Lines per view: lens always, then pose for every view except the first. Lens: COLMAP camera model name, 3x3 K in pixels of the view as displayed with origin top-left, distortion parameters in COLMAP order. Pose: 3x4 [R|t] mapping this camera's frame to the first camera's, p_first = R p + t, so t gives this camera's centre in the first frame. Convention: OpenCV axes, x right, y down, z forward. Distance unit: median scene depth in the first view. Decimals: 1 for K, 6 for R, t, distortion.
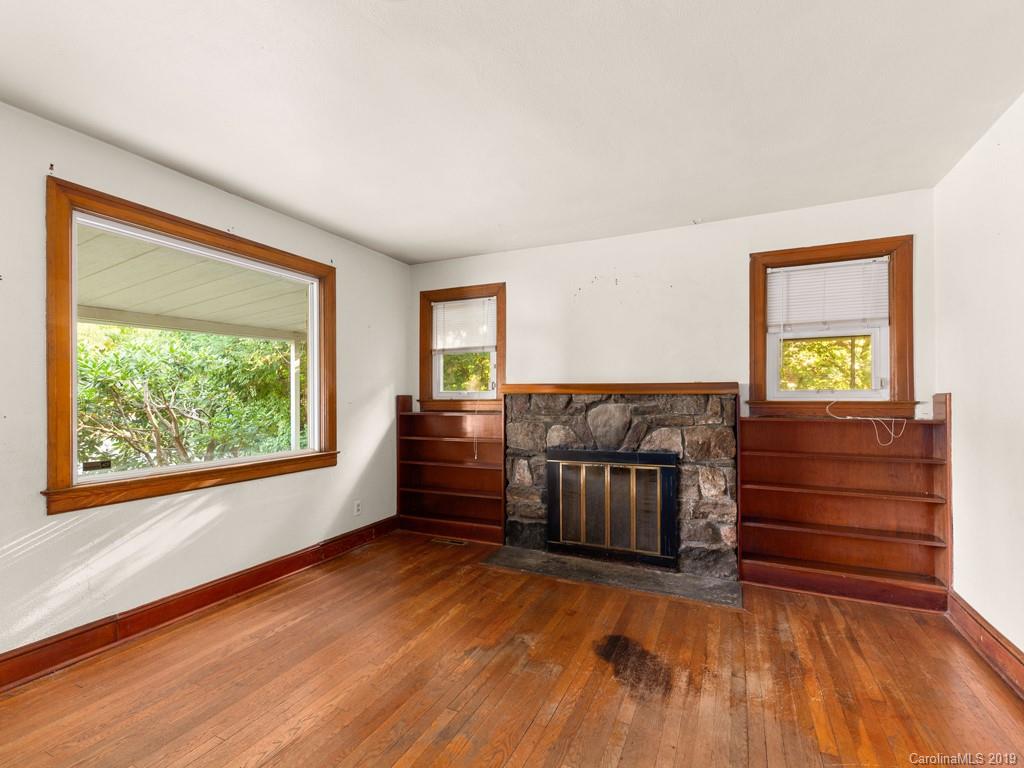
lens RADIAL K [[472.4, 0, 511.8], [0, 472.4, 391.8], [0, 0, 1]] dist [0.010087, -0.000392]
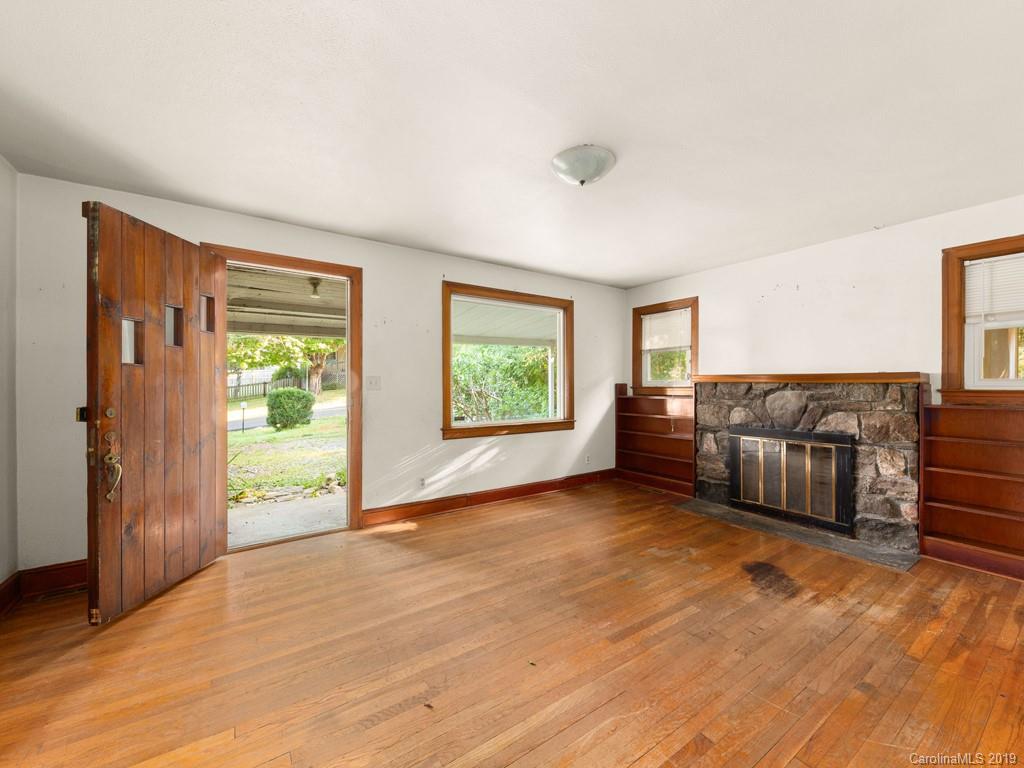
lens RADIAL K [[405.4, 0, 511.2], [0, 405.4, 399.2], [0, 0, 1]] dist [0.000989, 0.000009]
pose [[0.860325, 0.020889, -0.509318, 0.132874], [0.002902, 0.998943, 0.045872, -0.003185], [0.509738, -0.040943, 0.859355, -0.252362]]
